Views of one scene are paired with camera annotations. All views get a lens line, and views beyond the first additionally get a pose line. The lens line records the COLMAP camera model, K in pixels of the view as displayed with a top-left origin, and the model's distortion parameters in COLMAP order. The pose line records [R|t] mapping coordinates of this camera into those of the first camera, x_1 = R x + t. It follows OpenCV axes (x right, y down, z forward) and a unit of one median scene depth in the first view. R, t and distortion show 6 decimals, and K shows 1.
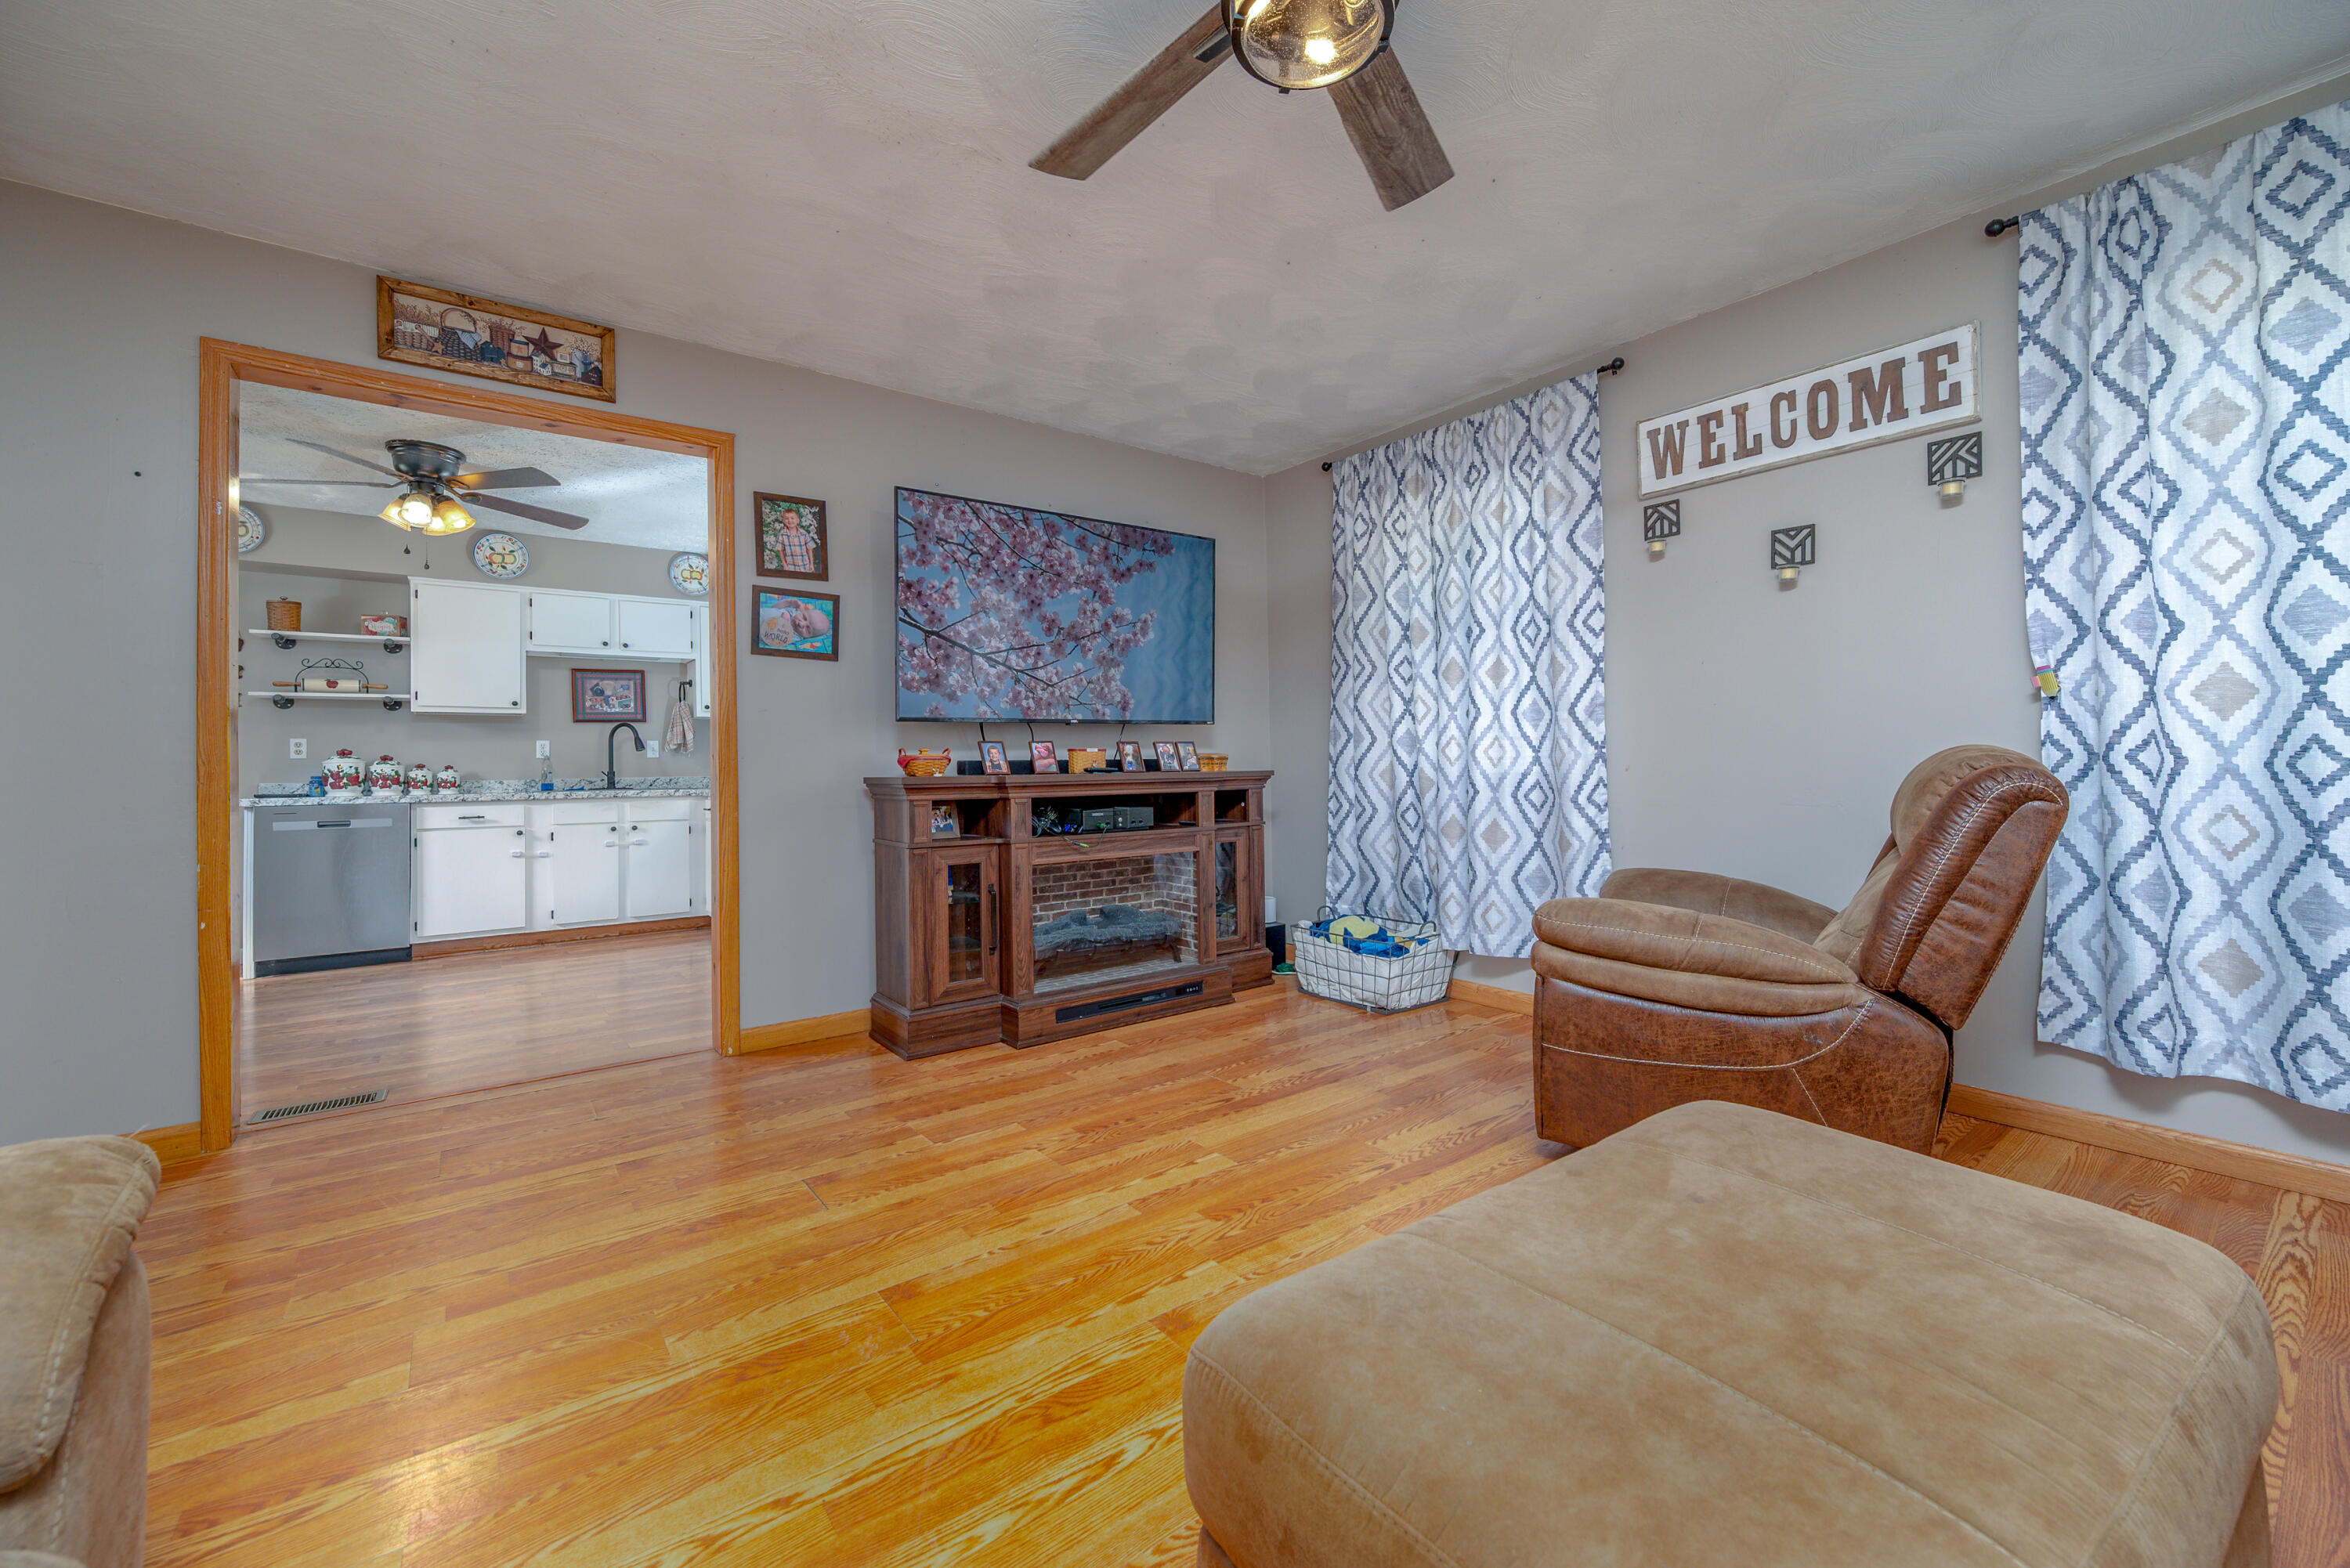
lens RADIAL K [[927.3, 0, 1177.5], [0, 927.3, 752.9], [0, 0, 1]] dist [-0.001071, -0.000077]
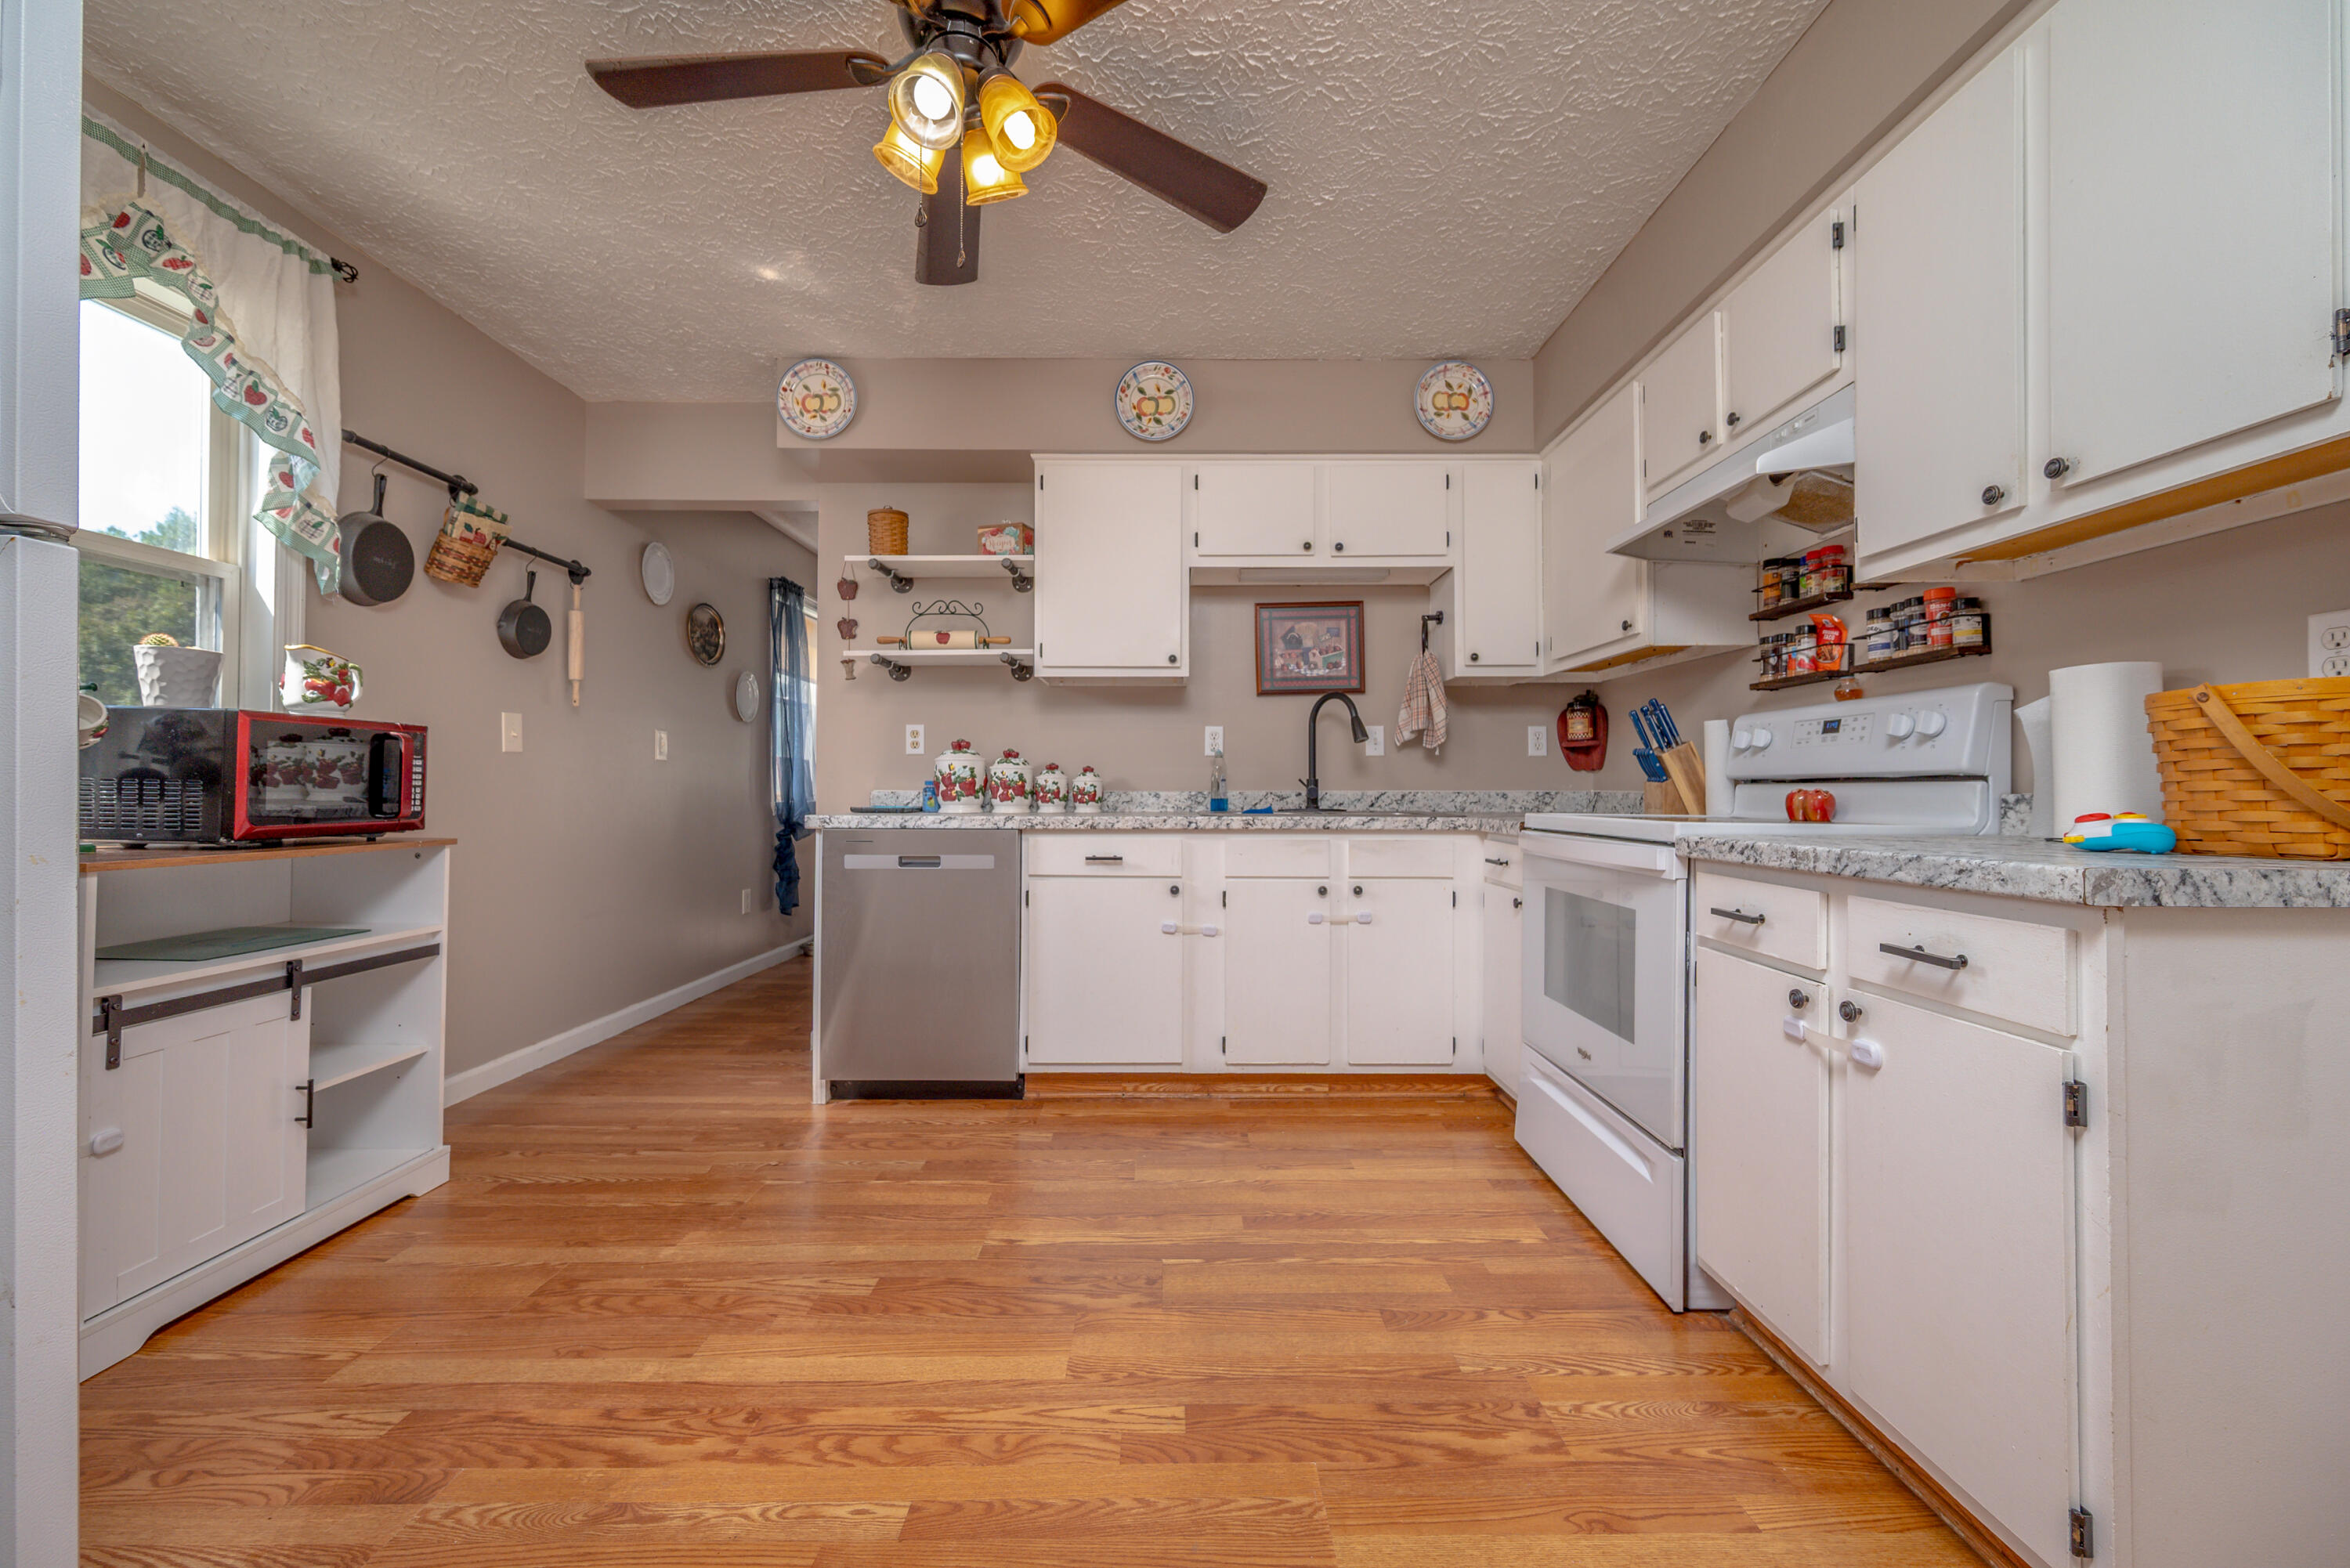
lens RADIAL K [[927.3, 0, 1181.2], [0, 927.3, 780.7], [0, 0, 1]] dist [-0.001071, -0.000077]
pose [[0.791273, 0.012824, -0.611329, -0.611163], [-0.003167, 0.999853, 0.016875, 0.021449], [0.611455, -0.011416, 0.791197, 0.934620]]
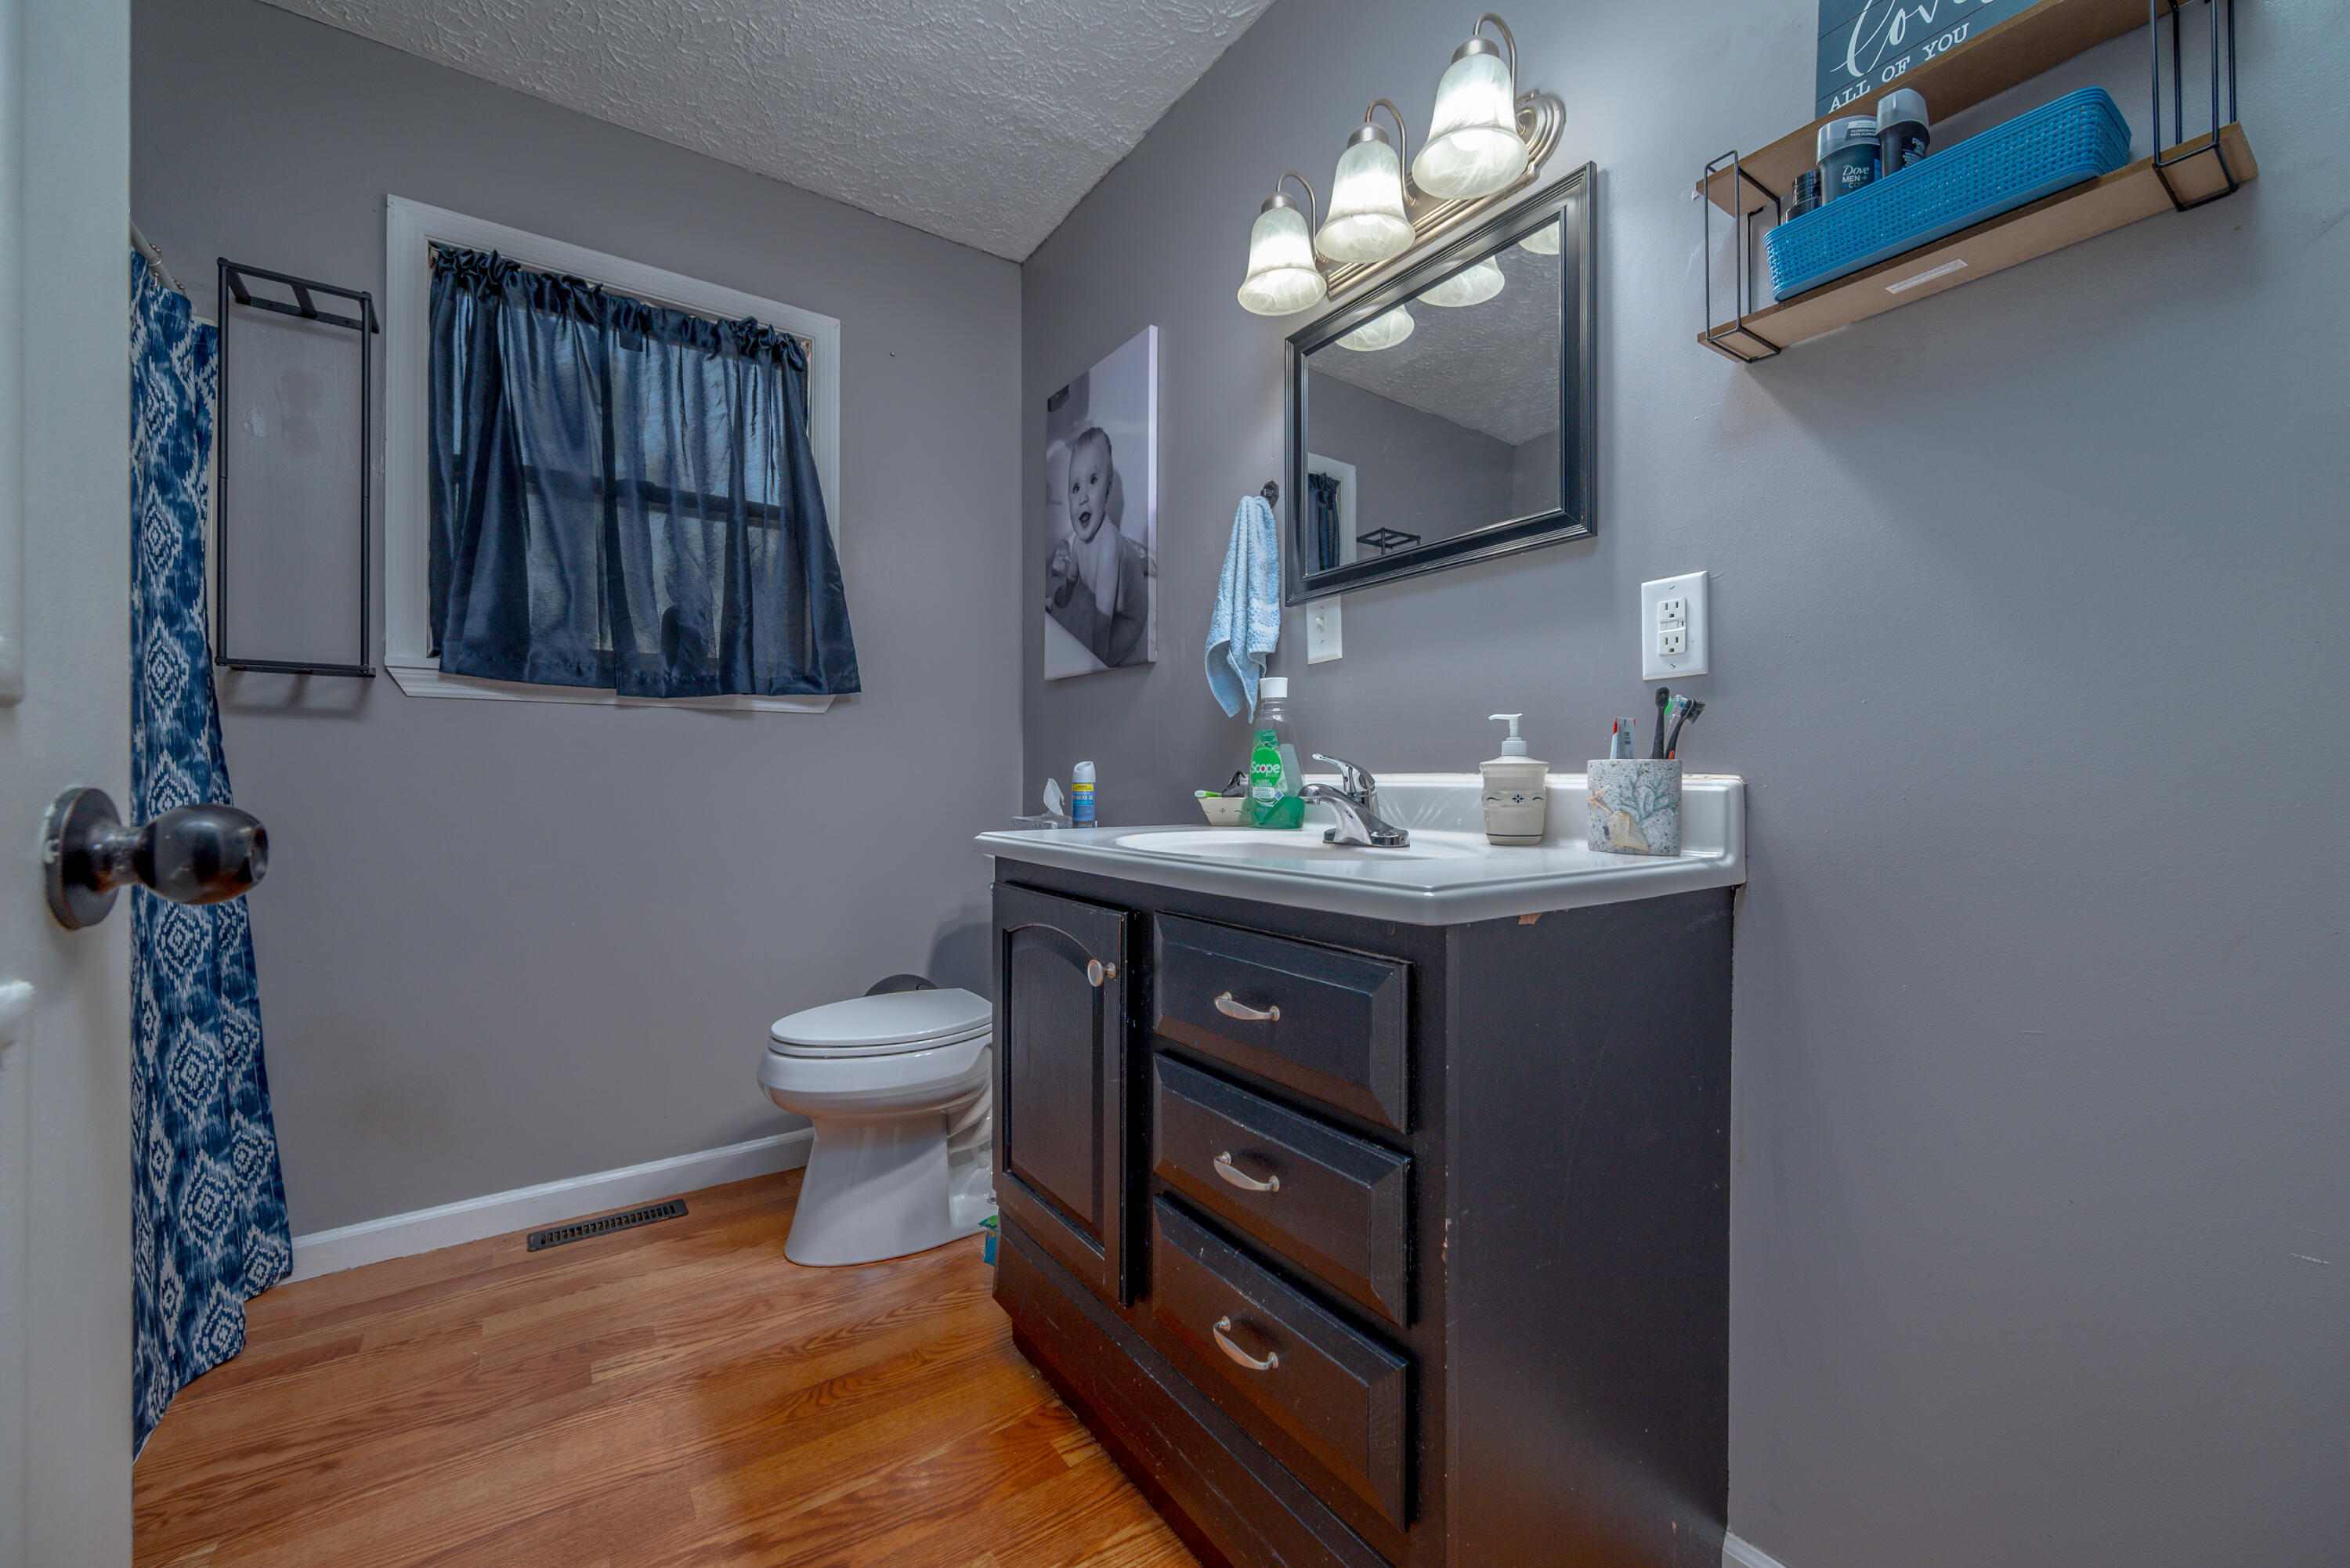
lens RADIAL K [[927.3, 0, 1184.4], [0, 927.3, 780.3], [0, 0, 1]] dist [-0.001071, -0.000077]
pose [[-0.998416, 0.017301, 0.053528, -1.212128], [0.016296, 0.999684, -0.019157, 0.049601], [-0.053843, -0.018255, -0.998383, 1.747869]]
